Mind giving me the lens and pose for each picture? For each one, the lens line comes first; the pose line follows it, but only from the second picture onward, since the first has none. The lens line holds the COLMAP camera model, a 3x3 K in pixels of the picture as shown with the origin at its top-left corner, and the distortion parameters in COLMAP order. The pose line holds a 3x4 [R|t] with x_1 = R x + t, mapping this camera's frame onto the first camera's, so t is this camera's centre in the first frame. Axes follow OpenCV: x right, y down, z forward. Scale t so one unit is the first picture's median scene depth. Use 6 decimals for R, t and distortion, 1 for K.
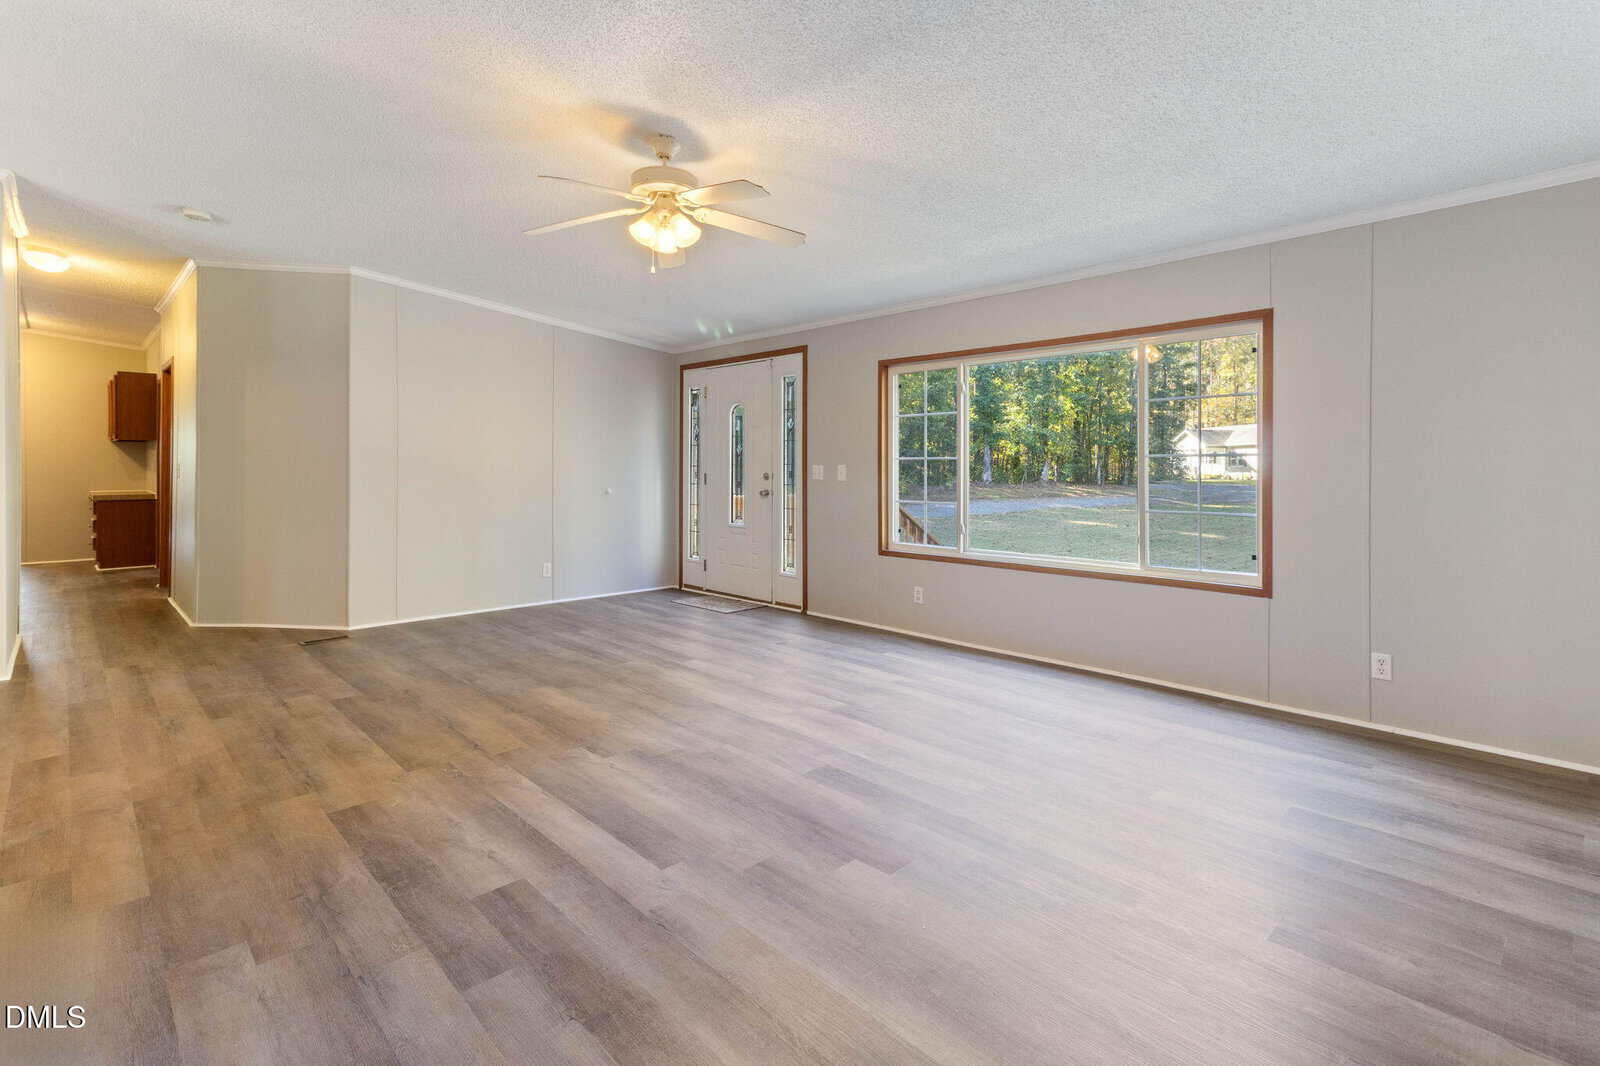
lens RADIAL K [[766.2, 0, 802.7], [0, 766.2, 468.2], [0, 0, 1]] dist [0.022343, 0.000214]
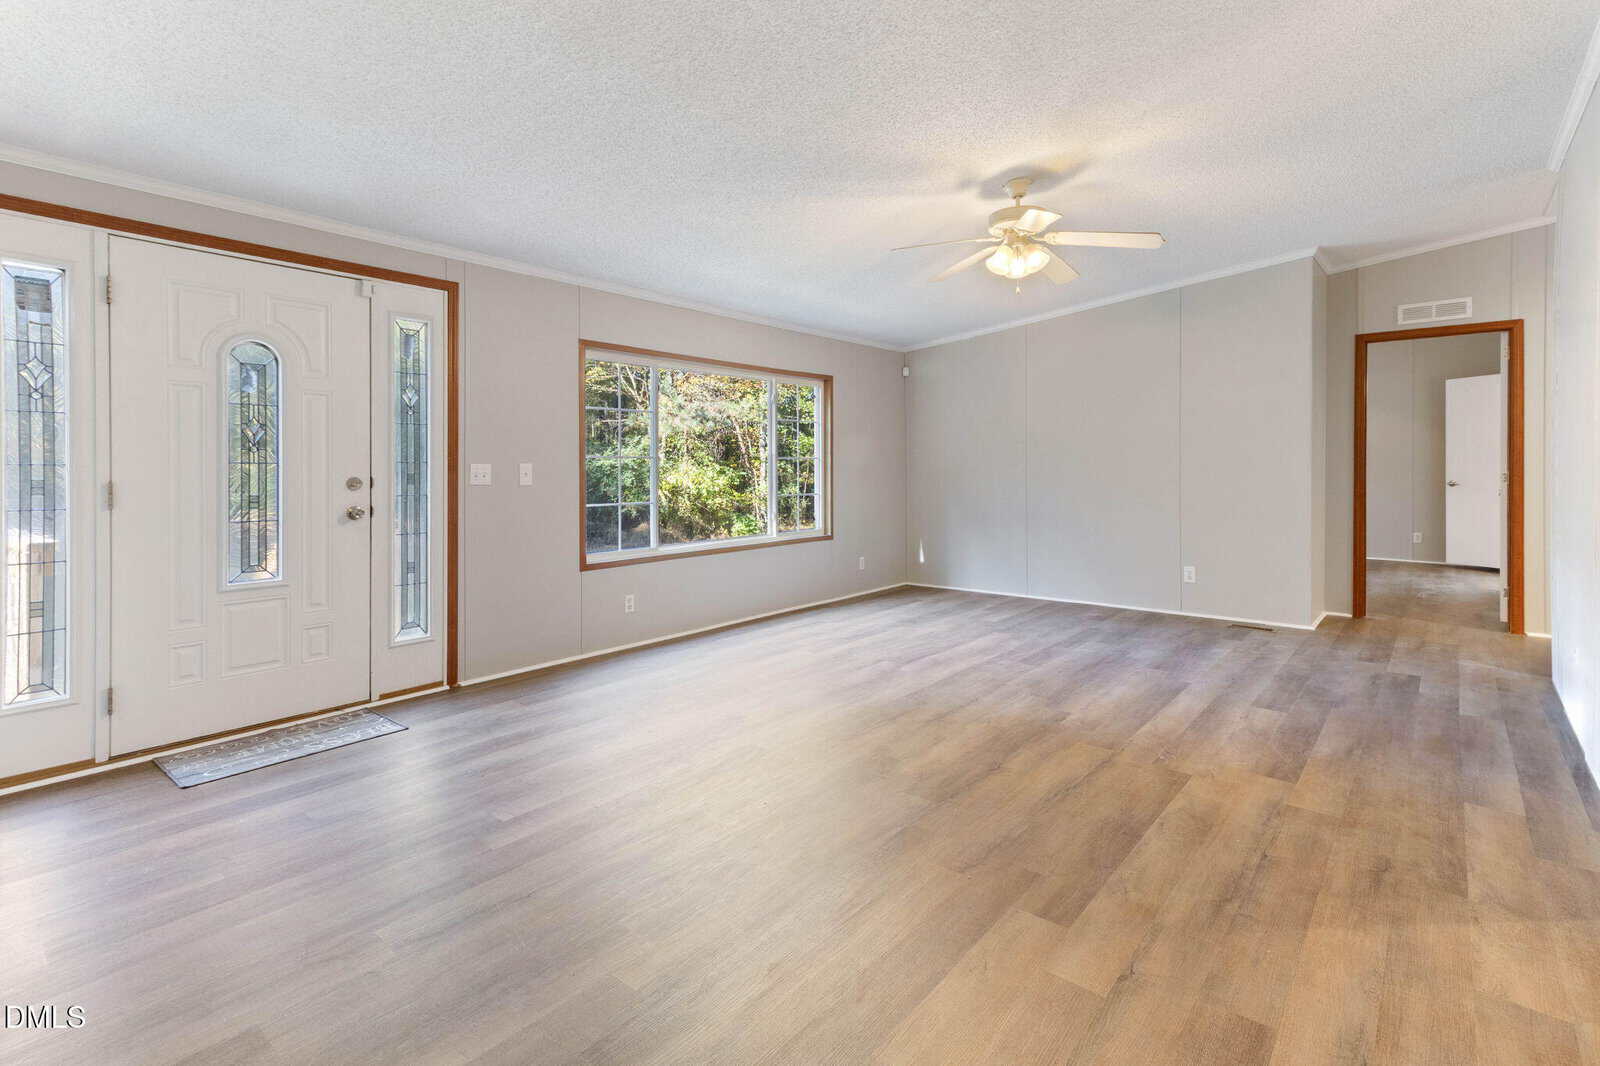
lens RADIAL K [[766.2, 0, 802.7], [0, 766.2, 468.2], [0, 0, 1]] dist [0.022343, 0.000214]
pose [[-0.117223, -0.002403, 0.993103, -1.461268], [0.005534, 0.999980, 0.003073, -0.001031], [-0.993090, 0.005856, -0.117207, 1.644246]]
